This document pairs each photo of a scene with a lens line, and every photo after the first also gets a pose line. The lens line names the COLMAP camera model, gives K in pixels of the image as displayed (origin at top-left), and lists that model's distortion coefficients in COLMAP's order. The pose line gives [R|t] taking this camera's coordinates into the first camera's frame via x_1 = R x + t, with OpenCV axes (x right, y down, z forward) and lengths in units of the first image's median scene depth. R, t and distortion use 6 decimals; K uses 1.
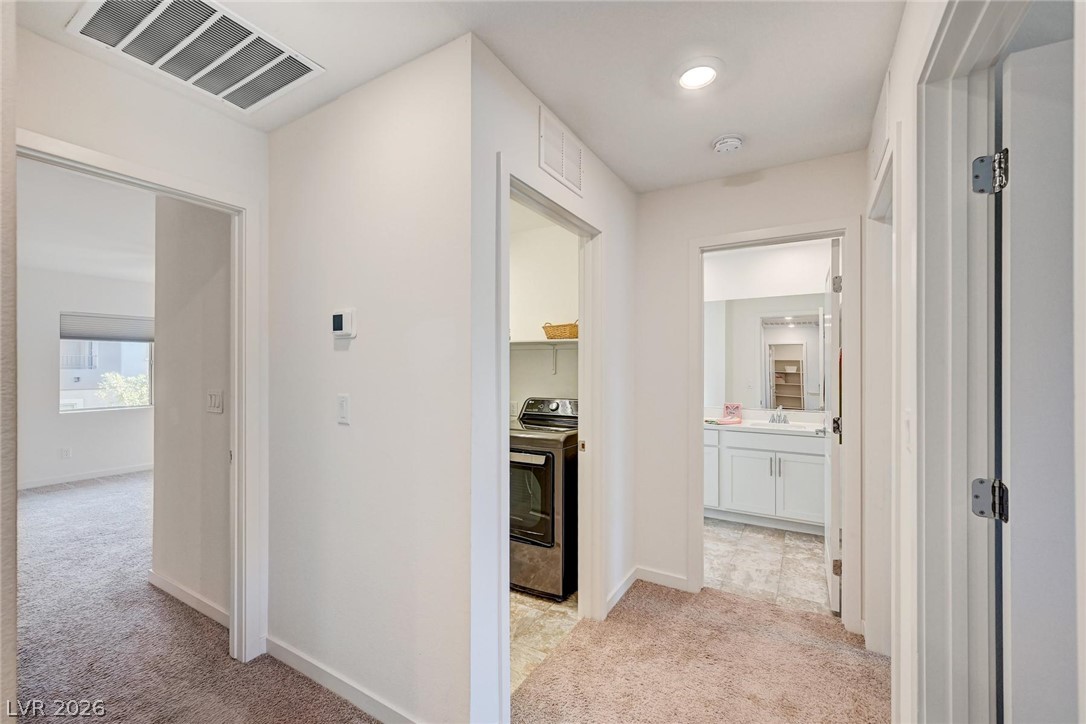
lens RADIAL K [[426.0, 0, 543.8], [0, 426.0, 361.7], [0, 0, 1]] dist [0.000589, -0.000184]
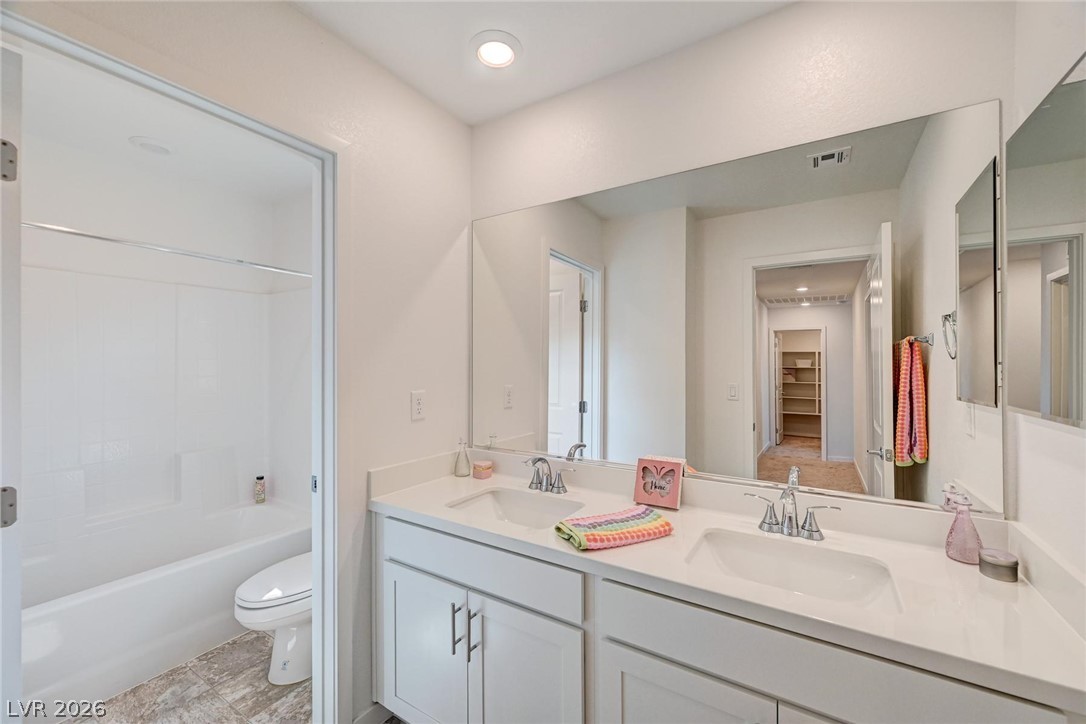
lens RADIAL K [[426.0, 0, 545.4], [0, 426.0, 362.2], [0, 0, 1]] dist [0.000589, -0.000184]
pose [[0.999933, -0.001406, -0.011533, 0.139736], [0.001558, 0.999912, 0.013172, 0.004743], [0.011513, -0.013189, 0.999847, 0.255554]]
